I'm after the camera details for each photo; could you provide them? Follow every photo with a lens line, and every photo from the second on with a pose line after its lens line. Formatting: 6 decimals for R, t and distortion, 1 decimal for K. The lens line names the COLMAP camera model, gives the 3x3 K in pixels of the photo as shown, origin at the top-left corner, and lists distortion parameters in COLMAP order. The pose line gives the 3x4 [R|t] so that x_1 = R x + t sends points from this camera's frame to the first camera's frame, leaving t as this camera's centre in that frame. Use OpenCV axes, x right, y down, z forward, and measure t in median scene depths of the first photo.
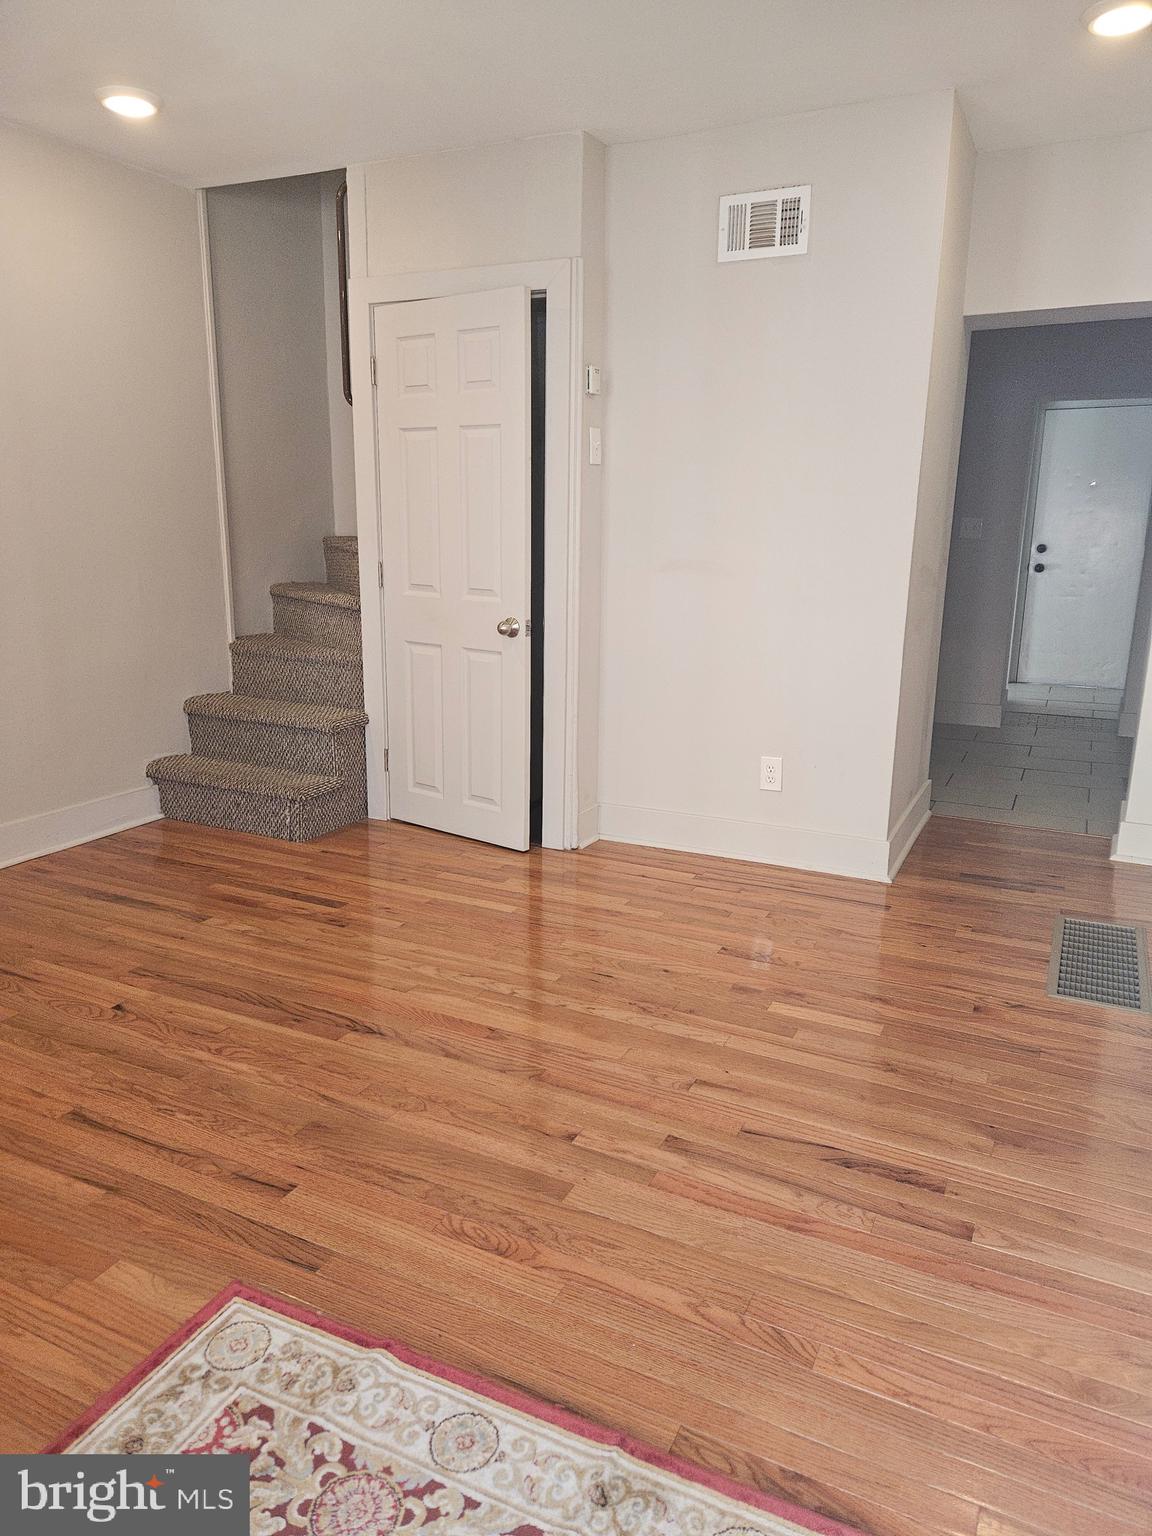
lens RADIAL K [[1034.5, 0, 577.7], [0, 1034.5, 768.5], [0, 0, 1]] dist [0.030676, -0.010120]
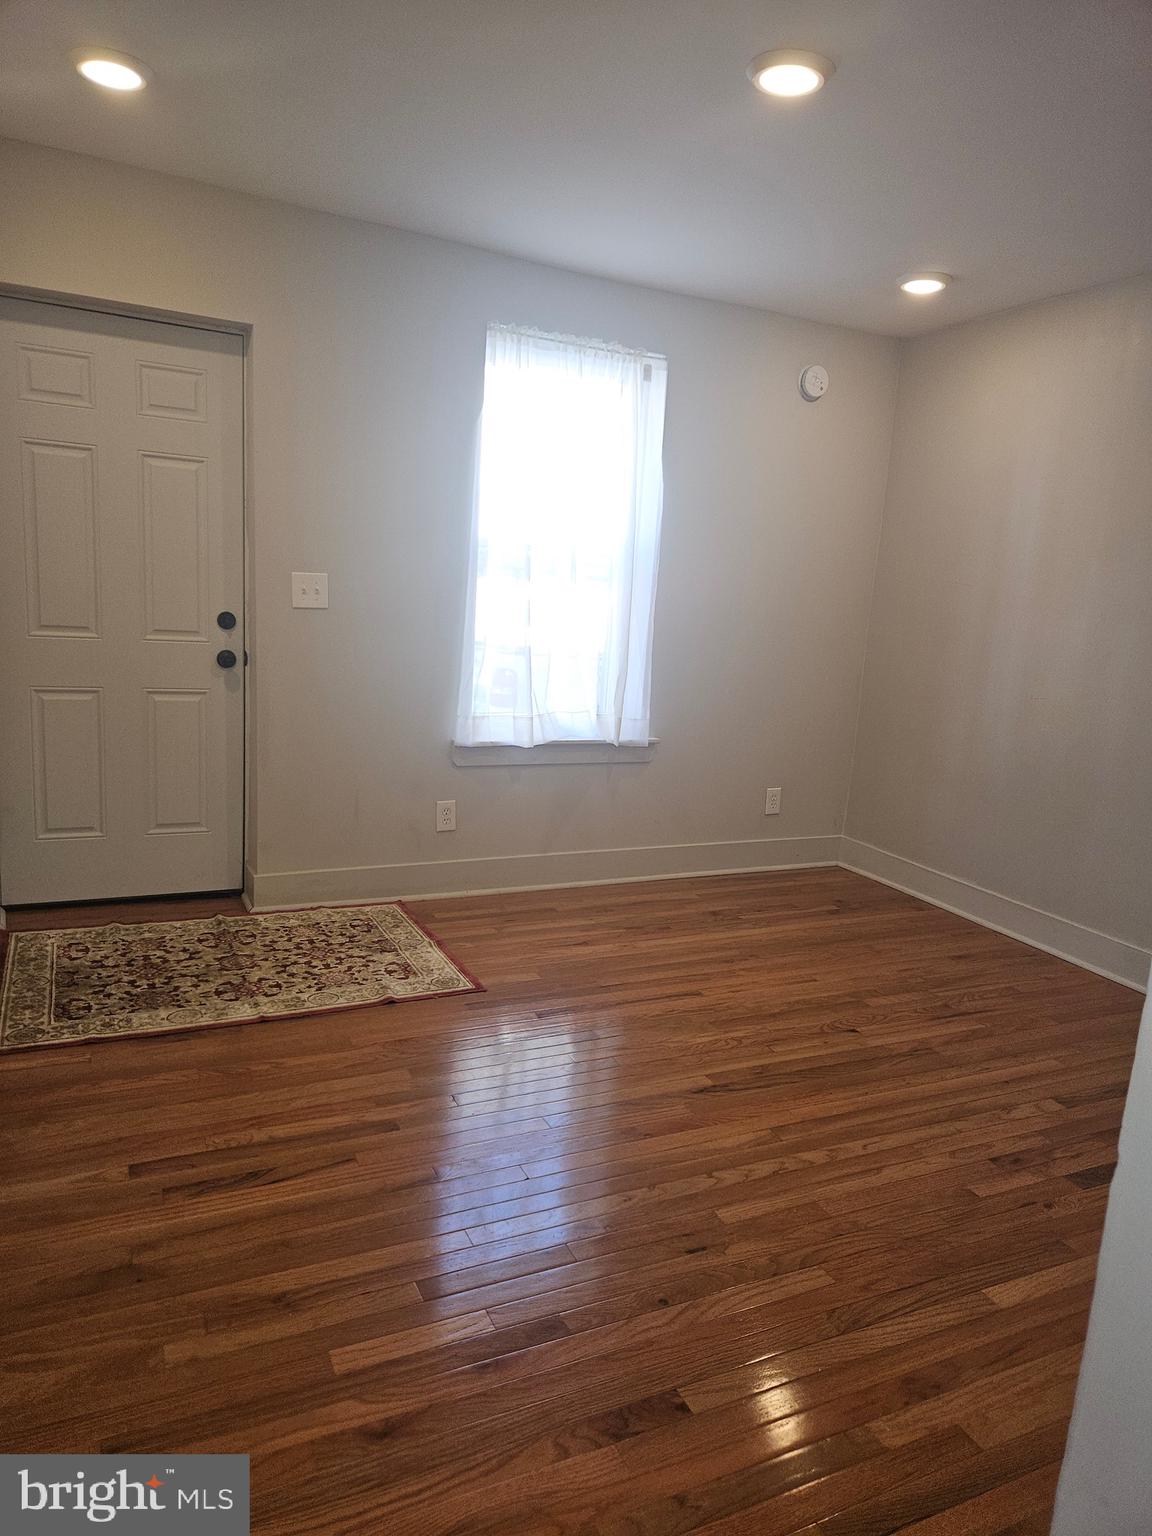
lens RADIAL K [[1034.5, 0, 579.4], [0, 1034.5, 777.4], [0, 0, 1]] dist [0.030676, -0.010120]
pose [[-0.619240, 0.099742, -0.778841, 0.756639], [-0.250282, 0.915088, 0.316184, -0.388679], [0.744246, 0.390723, -0.541695, 1.481388]]
